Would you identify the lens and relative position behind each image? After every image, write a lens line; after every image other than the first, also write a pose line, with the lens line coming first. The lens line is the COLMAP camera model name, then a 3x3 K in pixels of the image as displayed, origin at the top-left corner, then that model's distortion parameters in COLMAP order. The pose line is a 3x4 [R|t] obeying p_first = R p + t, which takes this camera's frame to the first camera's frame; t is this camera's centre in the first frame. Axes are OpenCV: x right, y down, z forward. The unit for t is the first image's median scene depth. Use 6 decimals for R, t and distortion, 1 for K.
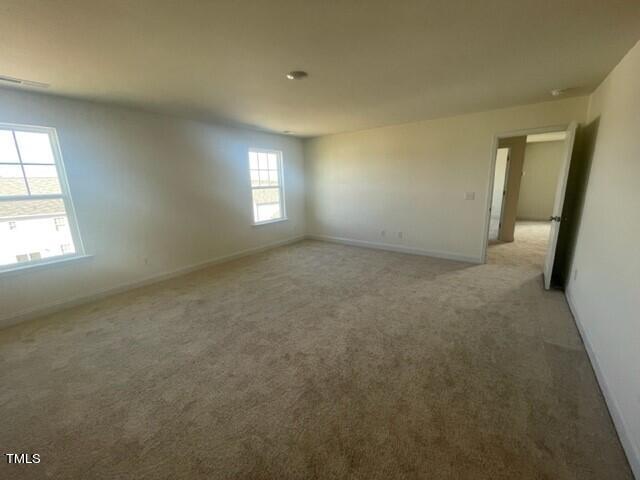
lens RADIAL K [[258.2, 0, 320.7], [0, 258.2, 237.8], [0, 0, 1]] dist [0.000469, 0.000346]
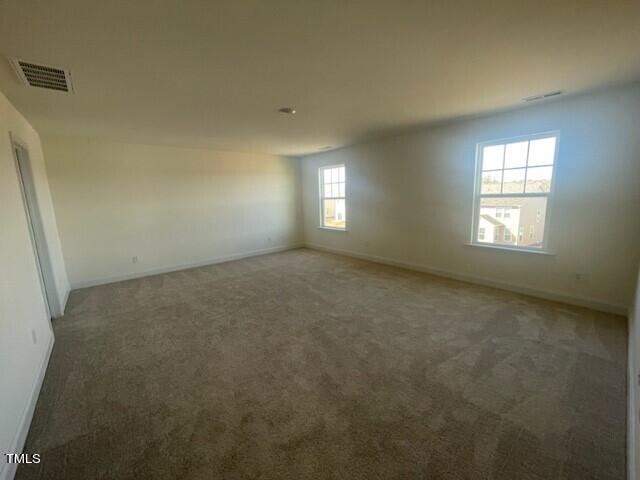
lens RADIAL K [[258.2, 0, 320.7], [0, 258.2, 237.8], [0, 0, 1]] dist [0.000469, 0.000346]
pose [[-0.209617, 0.193073, -0.958532, 0.582867], [-0.172484, 0.957636, 0.230613, -0.176172], [0.962450, 0.213672, -0.167435, 0.734207]]
